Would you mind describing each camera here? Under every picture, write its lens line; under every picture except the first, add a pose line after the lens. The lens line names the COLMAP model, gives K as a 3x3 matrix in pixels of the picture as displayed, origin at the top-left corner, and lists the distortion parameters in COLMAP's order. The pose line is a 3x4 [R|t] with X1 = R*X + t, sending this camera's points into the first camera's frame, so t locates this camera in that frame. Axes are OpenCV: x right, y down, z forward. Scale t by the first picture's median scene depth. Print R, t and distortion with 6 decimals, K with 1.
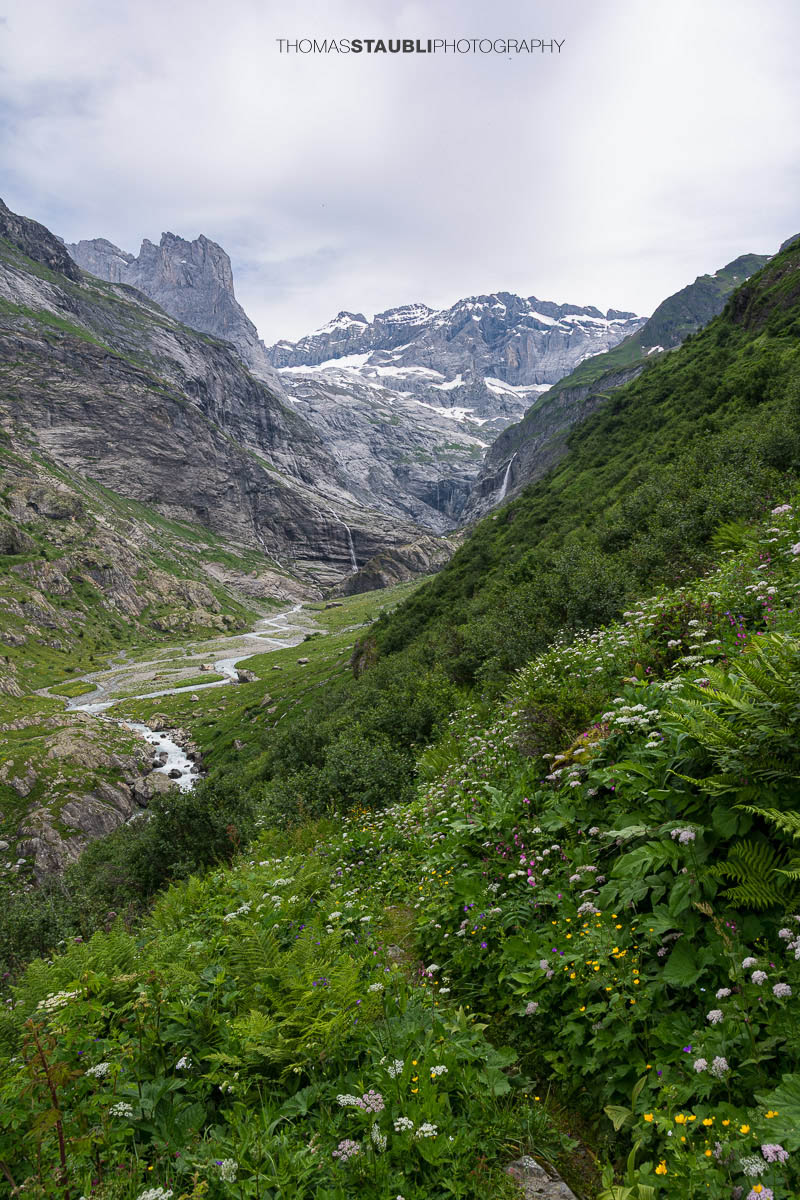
lens RADIAL K [[794.5, 0, 389.6], [0, 794.5, 610.3], [0, 0, 1]] dist [-0.017363, 0.003215]
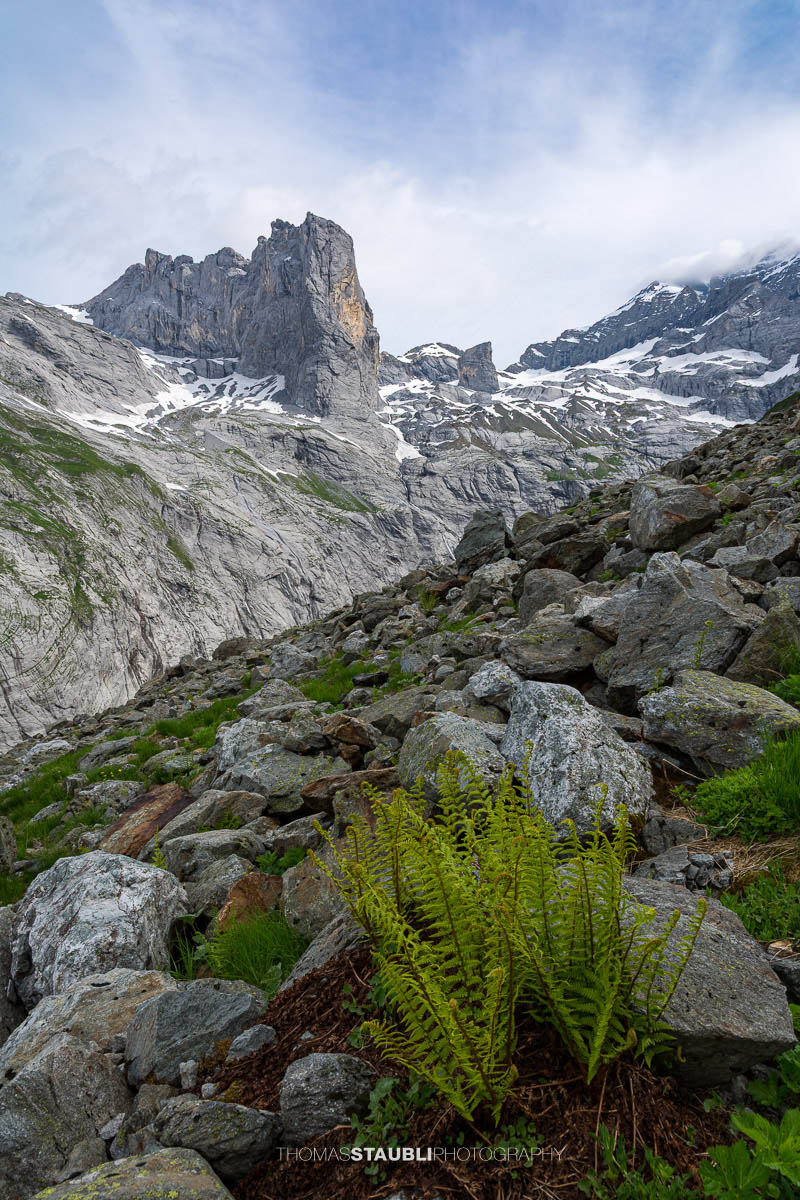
lens RADIAL K [[794.5, 0, 396.6], [0, 794.5, 607.1], [0, 0, 1]] dist [-0.017363, 0.003215]
pose [[0.860667, 0.025631, -0.508522, 0.133259], [-0.016686, 0.999616, 0.022144, -0.118746], [0.508894, -0.010573, 0.860764, 0.345708]]
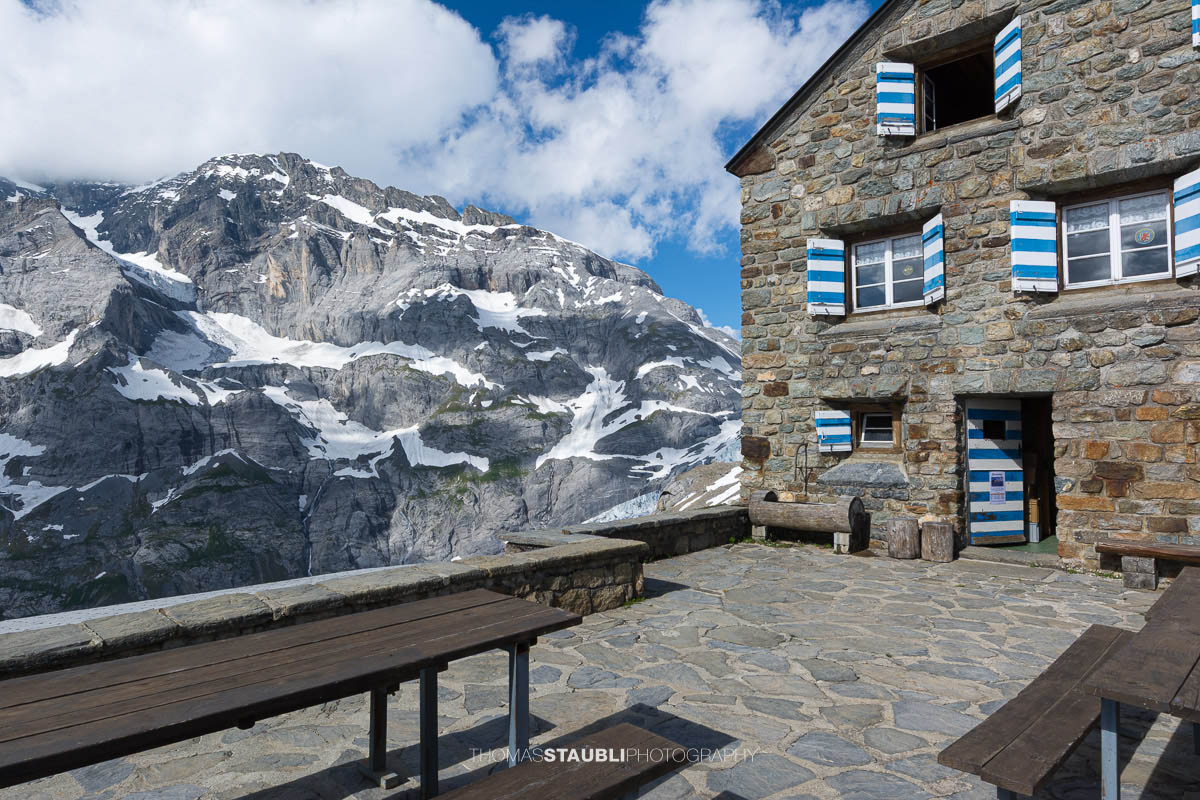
lens RADIAL K [[744.8, 0, 602.0], [0, 744.8, 380.2], [0, 0, 1]] dist [0.016034, -0.009473]
pose [[0.942701, 0.020649, 0.333000, 0.213276], [0.011680, 0.995429, -0.094788, -0.227388], [-0.333435, 0.093246, 0.938150, 0.535358]]
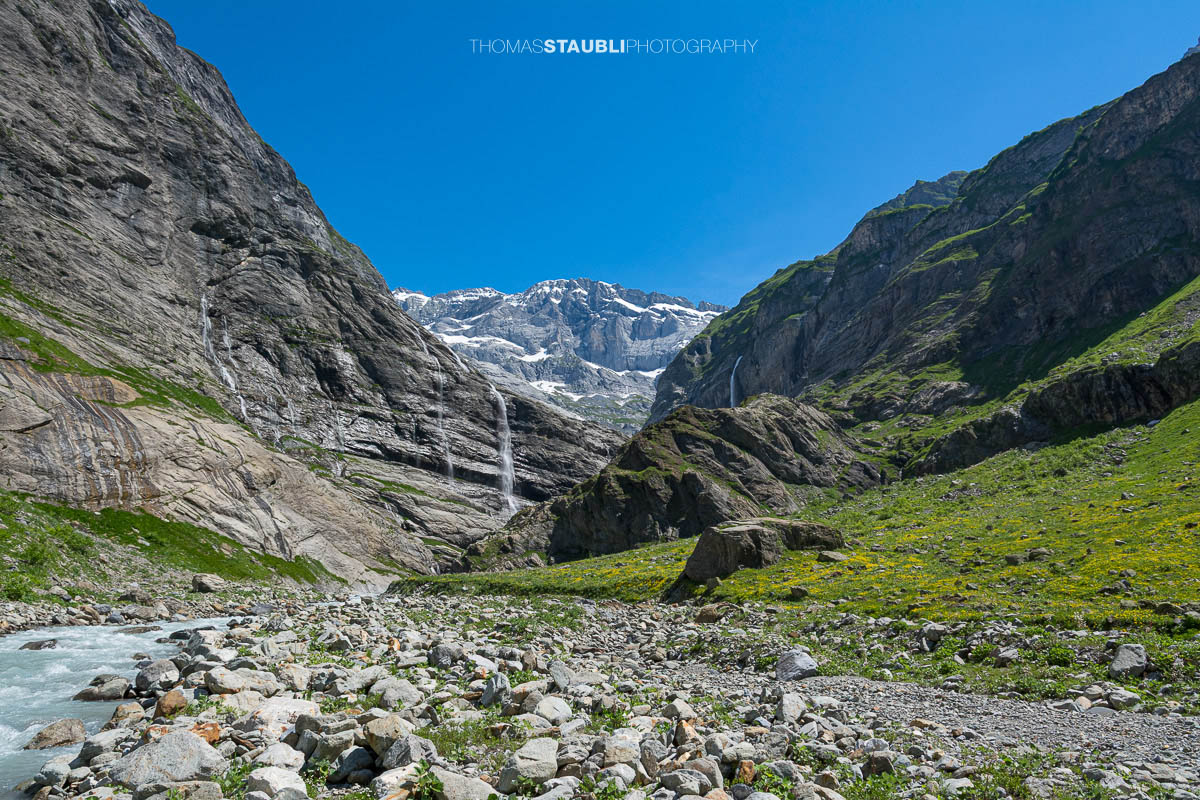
lens RADIAL K [[794.5, 0, 596.9], [0, 794.5, 400.4], [0, 0, 1]] dist [-0.017363, 0.003215]
pose [[0.975814, 0.064902, 0.208744, -0.028164], [-0.000525, 0.955602, -0.294659, 0.001621], [-0.218600, 0.287423, 0.932524, 0.221213]]
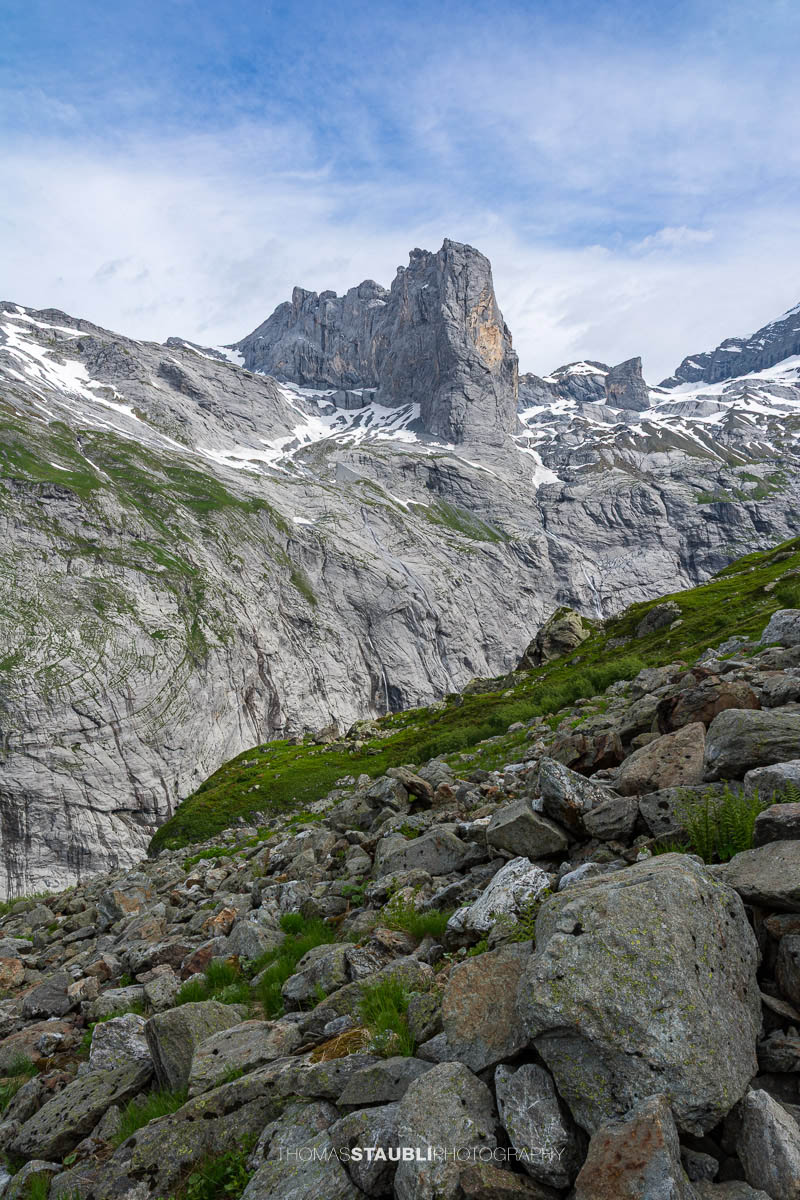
lens RADIAL K [[794.5, 0, 396.7], [0, 794.5, 608.7], [0, 0, 1]] dist [-0.017363, 0.003215]
pose [[0.746964, 0.013147, -0.664735, 0.134753], [-0.017181, 0.999852, 0.000470, -0.123906], [0.664643, 0.011070, 0.747079, 0.362026]]
